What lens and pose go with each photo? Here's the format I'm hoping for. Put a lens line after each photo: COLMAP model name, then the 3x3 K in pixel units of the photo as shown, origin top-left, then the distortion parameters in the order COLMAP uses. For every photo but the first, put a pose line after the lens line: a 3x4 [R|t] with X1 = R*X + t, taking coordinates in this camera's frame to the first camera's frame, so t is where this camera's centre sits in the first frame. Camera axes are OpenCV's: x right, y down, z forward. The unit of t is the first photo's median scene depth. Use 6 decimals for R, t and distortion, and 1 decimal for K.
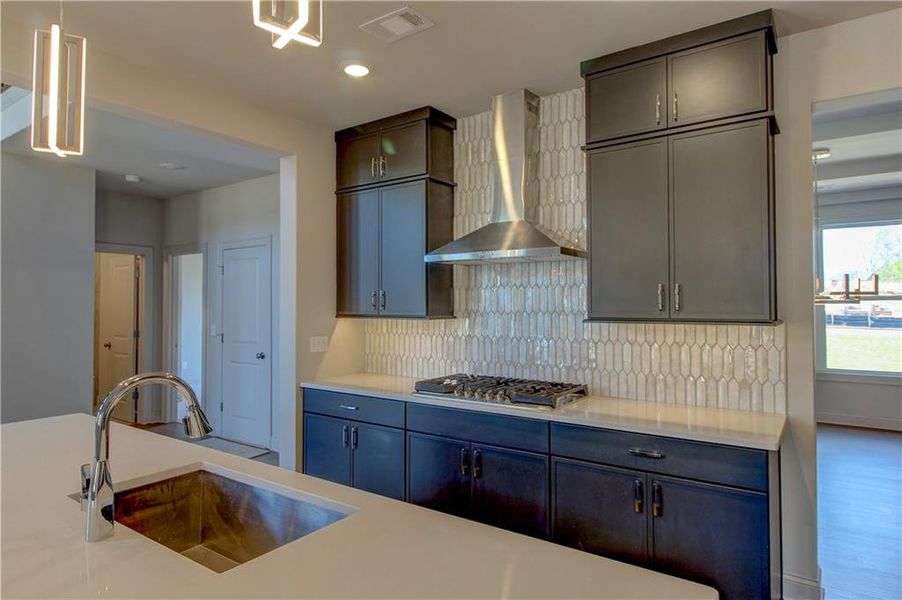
lens RADIAL K [[472.7, 0, 449.6], [0, 472.7, 290.0], [0, 0, 1]] dist [-0.000259, -0.000253]
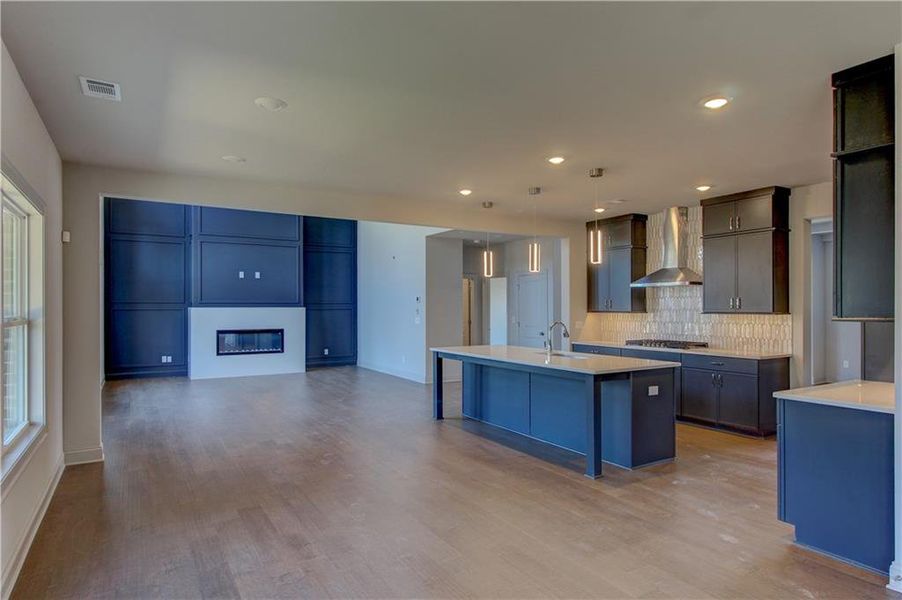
lens RADIAL K [[531.5, 0, 449.9], [0, 531.5, 304.5], [0, 0, 1]] dist [0.015963, -0.000390]
pose [[0.907826, -0.000504, -0.419347, 0.213760], [0.011878, 0.999629, 0.024513, -0.045217], [0.419179, -0.027235, 0.907495, -1.524367]]
